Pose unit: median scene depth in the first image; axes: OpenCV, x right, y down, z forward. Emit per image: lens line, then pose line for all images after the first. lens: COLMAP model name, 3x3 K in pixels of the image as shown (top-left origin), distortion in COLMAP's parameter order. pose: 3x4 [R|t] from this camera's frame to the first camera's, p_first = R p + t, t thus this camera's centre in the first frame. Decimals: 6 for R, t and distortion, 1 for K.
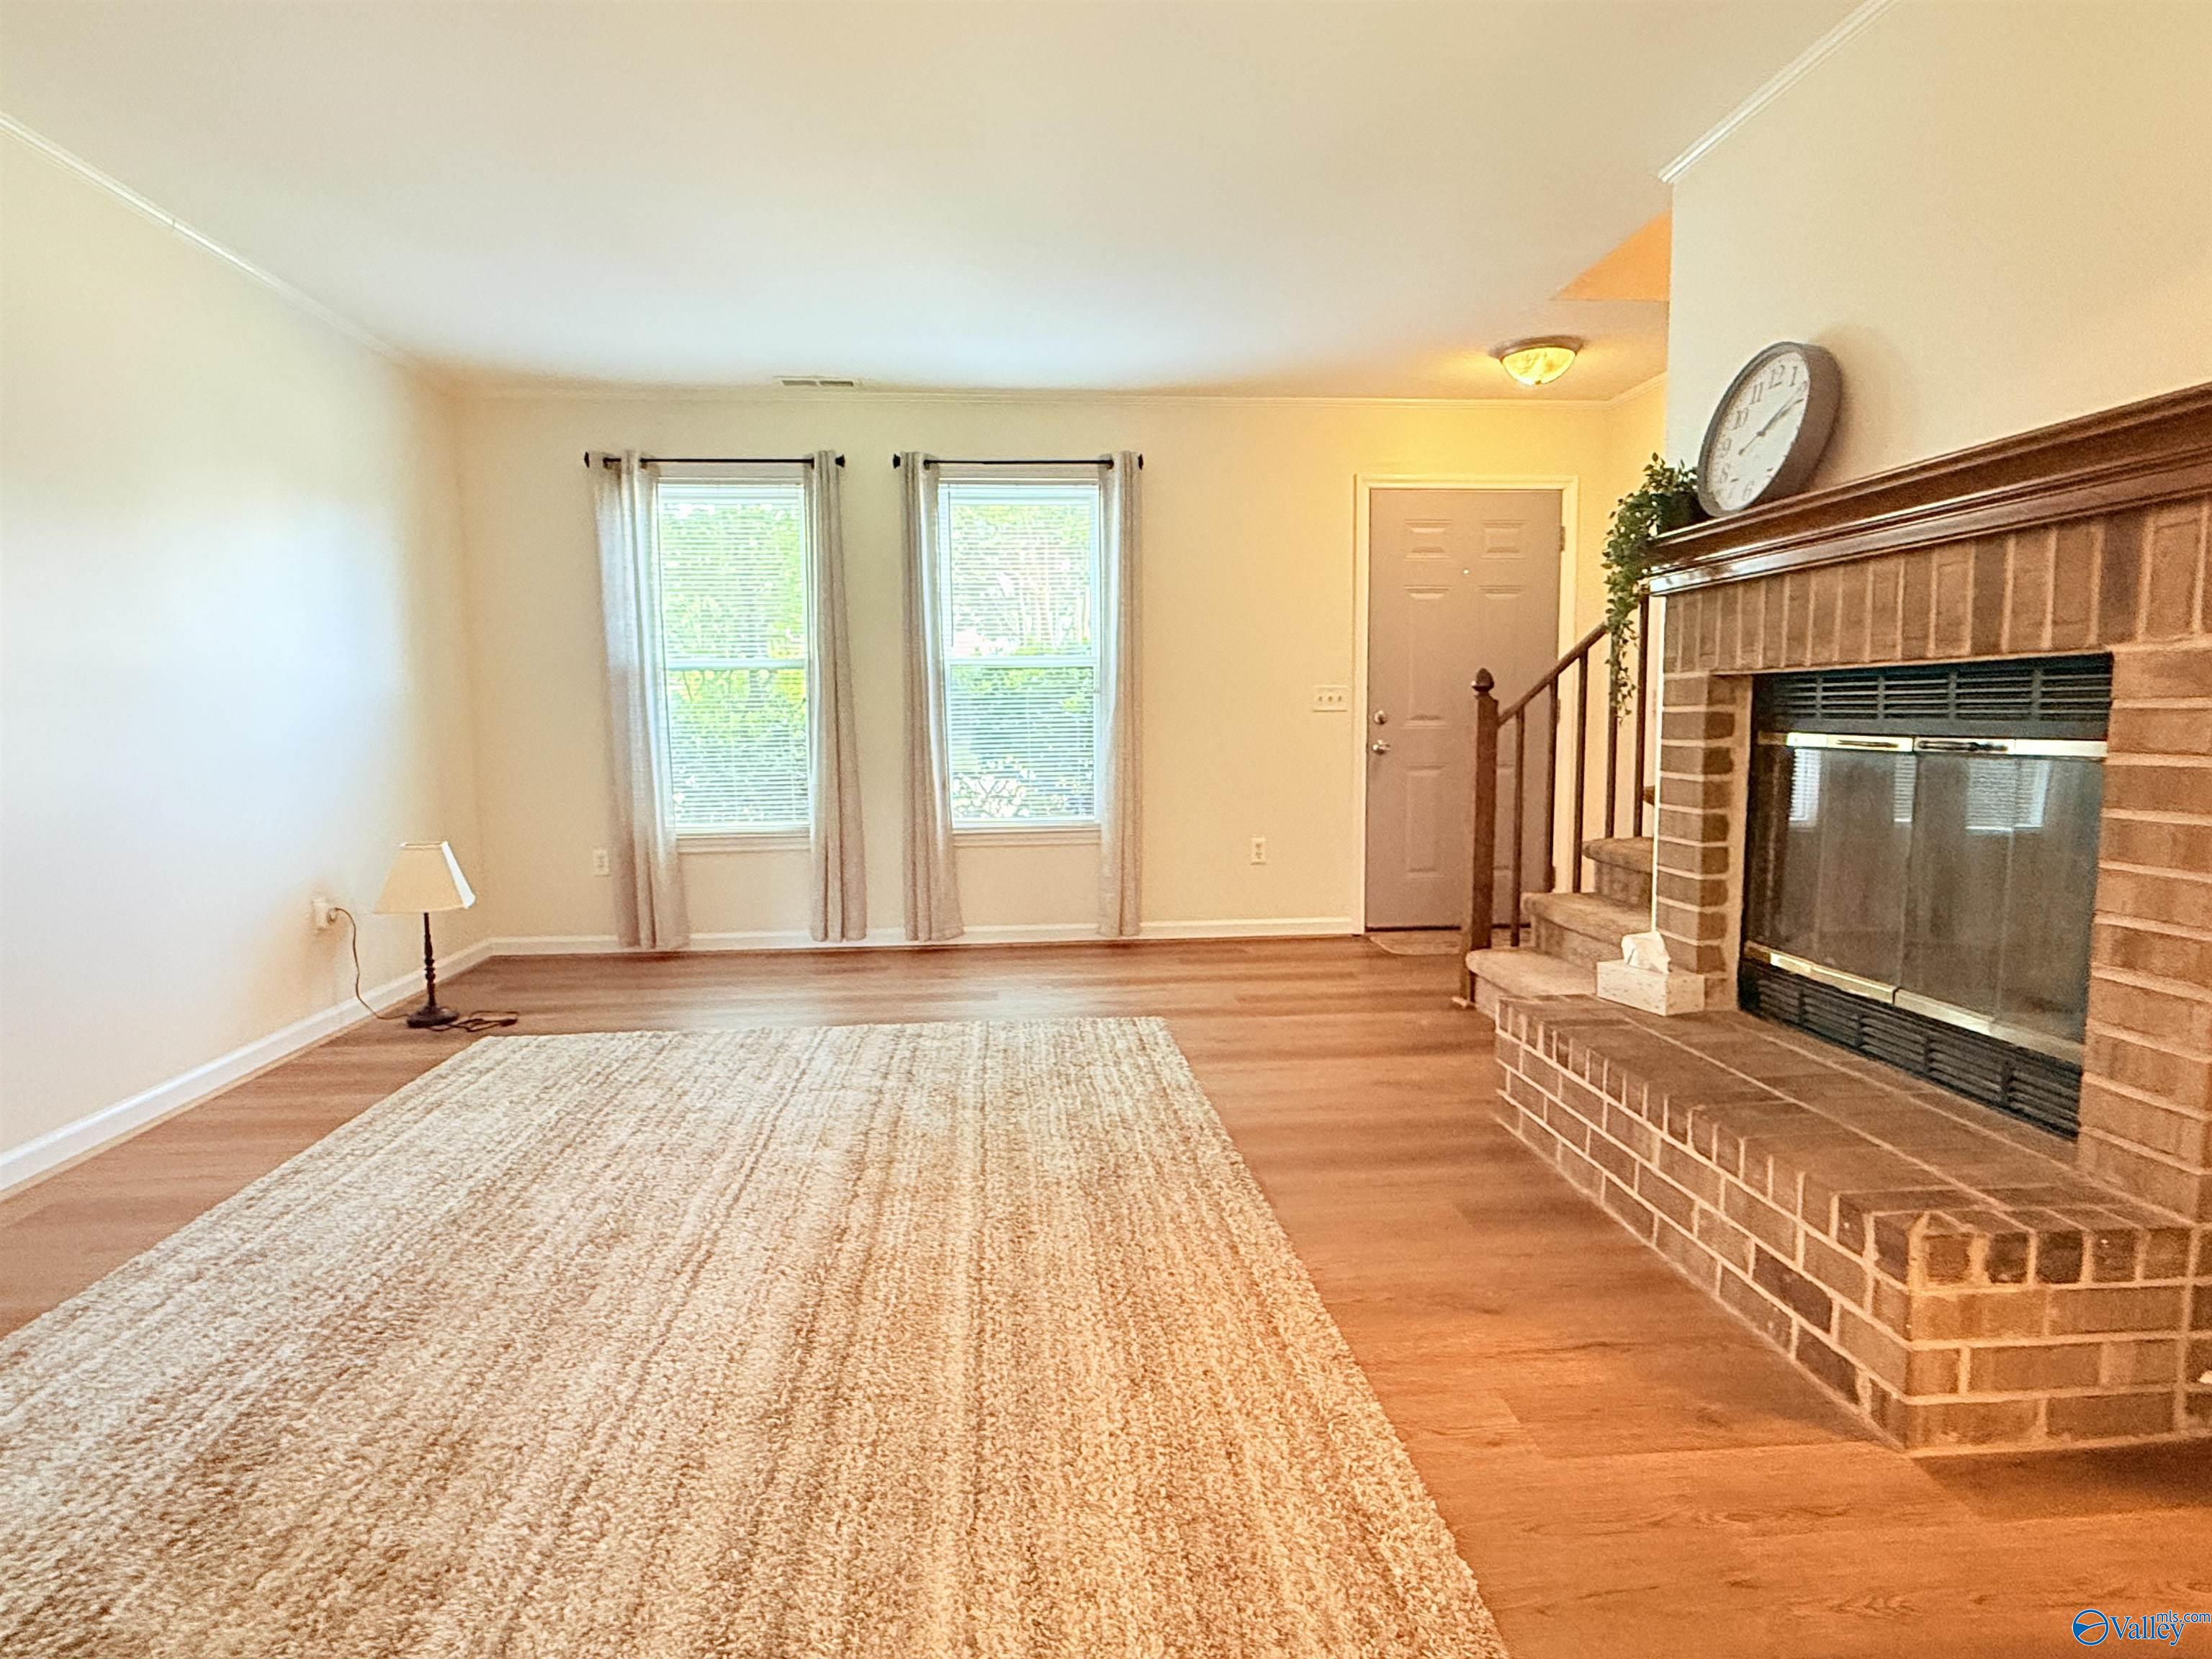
lens RADIAL K [[1198.4, 0, 1106.0], [0, 1198.4, 829.5], [0, 0, 1]] dist [0.001488, 0.000855]
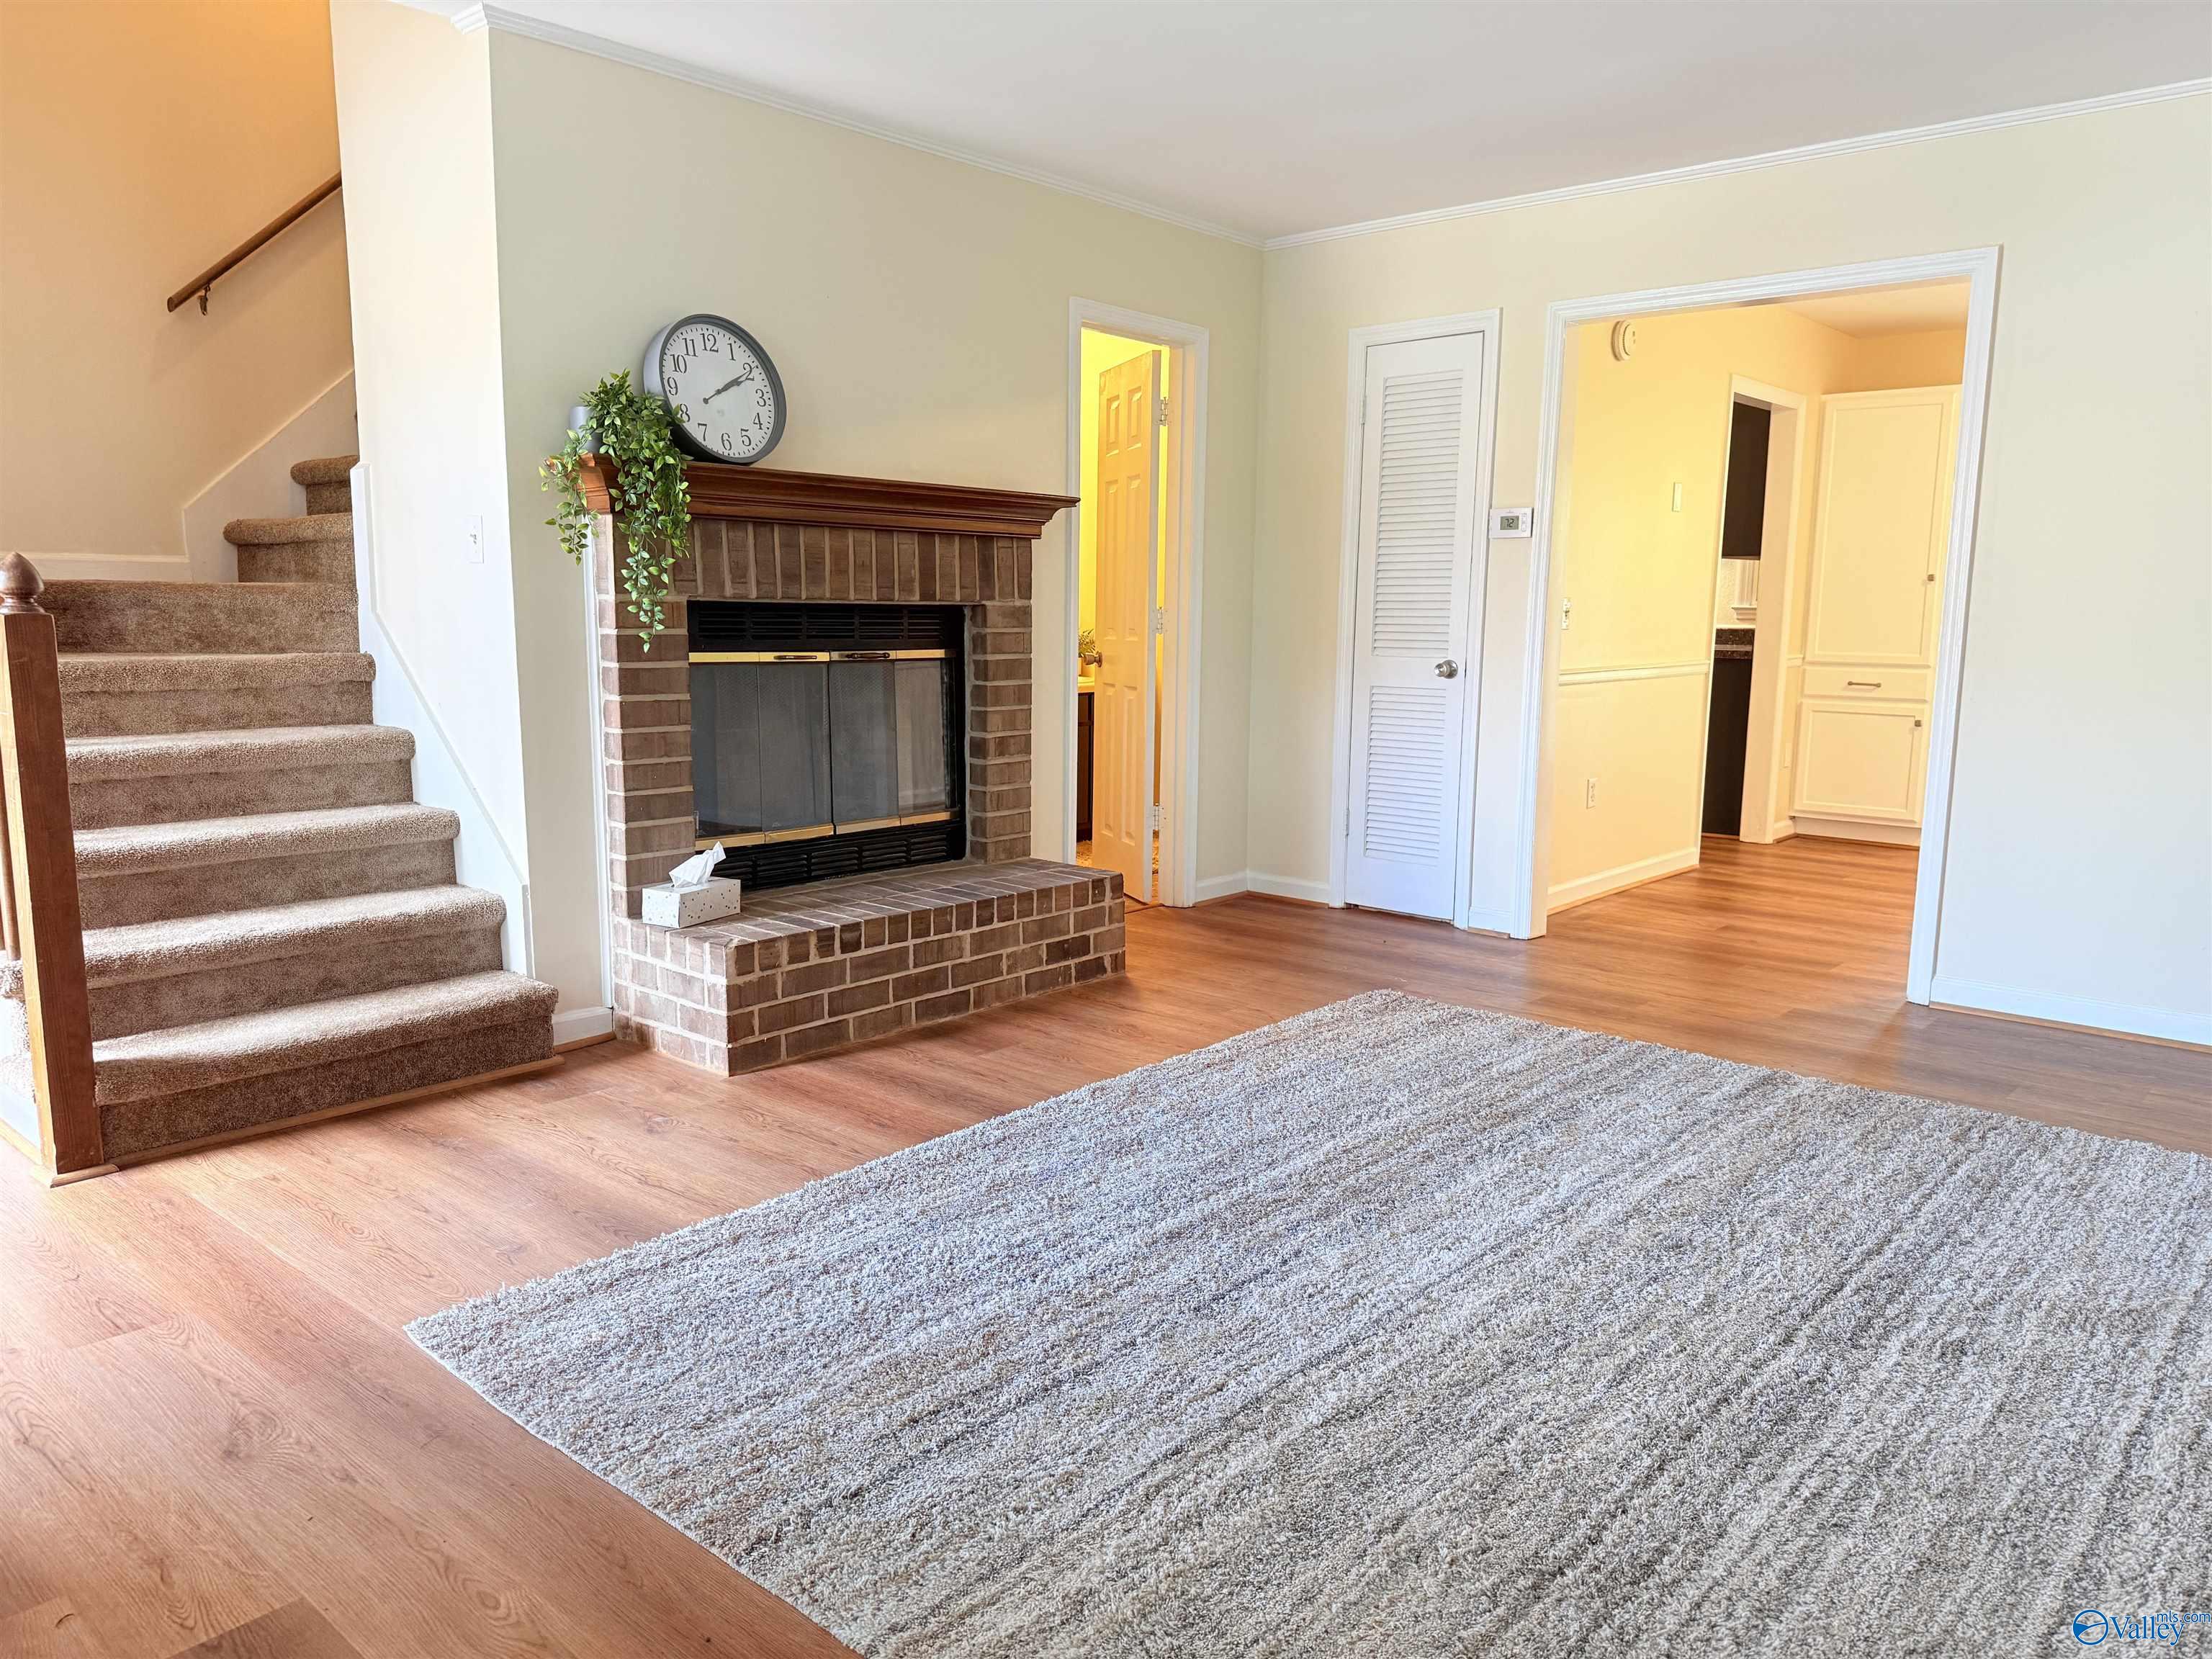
lens RADIAL K [[1557.1, 0, 1116.3], [0, 1557.1, 830.3], [0, 0, 1]] dist [0.029467, -0.003159]
pose [[-0.697350, -0.097674, 0.710045, -1.063581], [0.065435, 0.977857, 0.198780, -0.244358], [-0.713738, 0.185081, -0.675517, 2.320740]]
